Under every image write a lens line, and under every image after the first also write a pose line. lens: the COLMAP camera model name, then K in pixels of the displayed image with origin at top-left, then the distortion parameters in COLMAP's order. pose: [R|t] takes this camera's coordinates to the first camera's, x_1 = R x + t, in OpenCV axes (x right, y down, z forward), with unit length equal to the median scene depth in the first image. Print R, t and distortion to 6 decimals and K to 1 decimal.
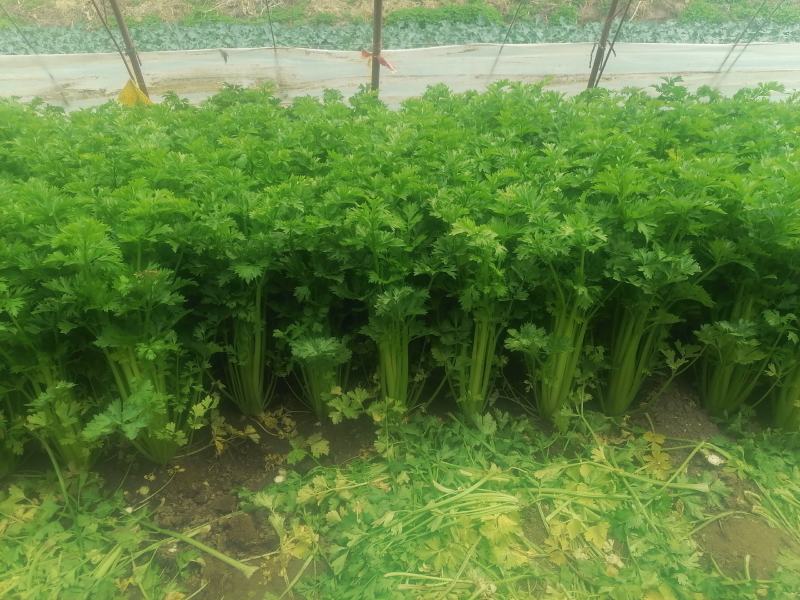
lens RADIAL K [[600.9, 0, 400.0], [0, 600.9, 300.0], [0, 0, 1]] dist [0.071698, -0.087078]
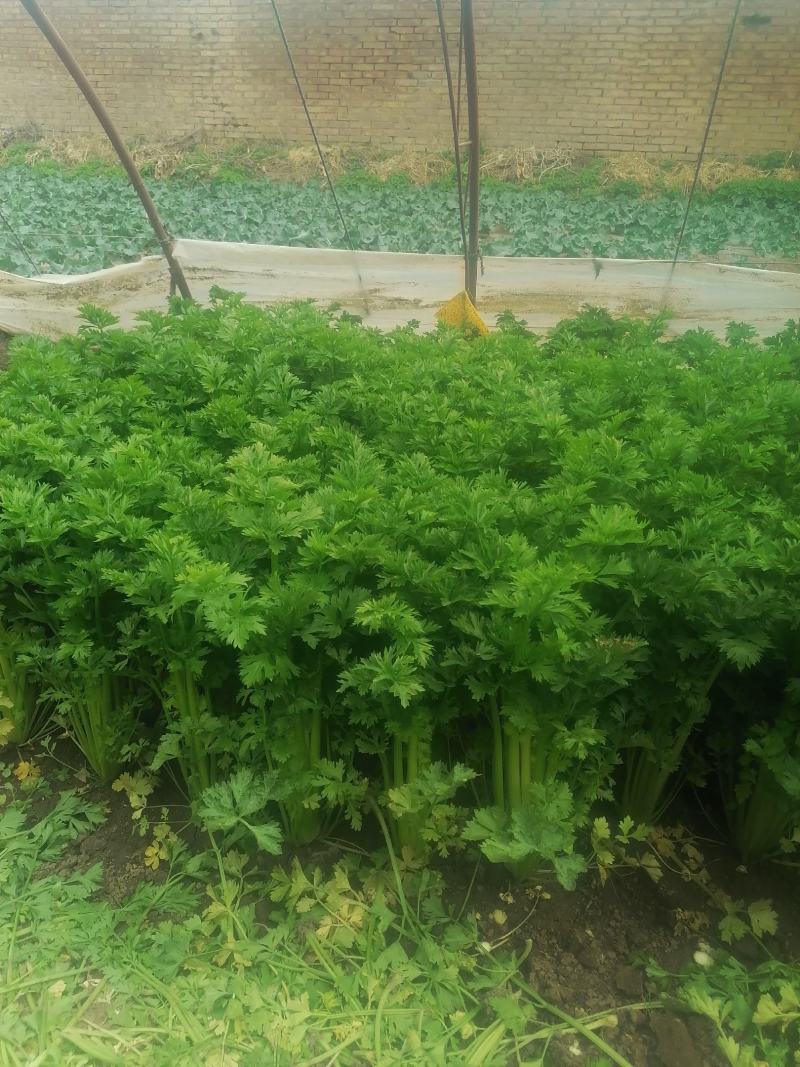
lens RADIAL K [[801.5, 0, 397.6], [0, 801.5, 542.3], [0, 0, 1]] dist [0.071698, -0.087078]
pose [[0.952351, 0.162878, -0.257873, -0.358457], [-0.164258, 0.986282, 0.016336, -0.105298], [0.256997, 0.026800, 0.966041, 0.060566]]
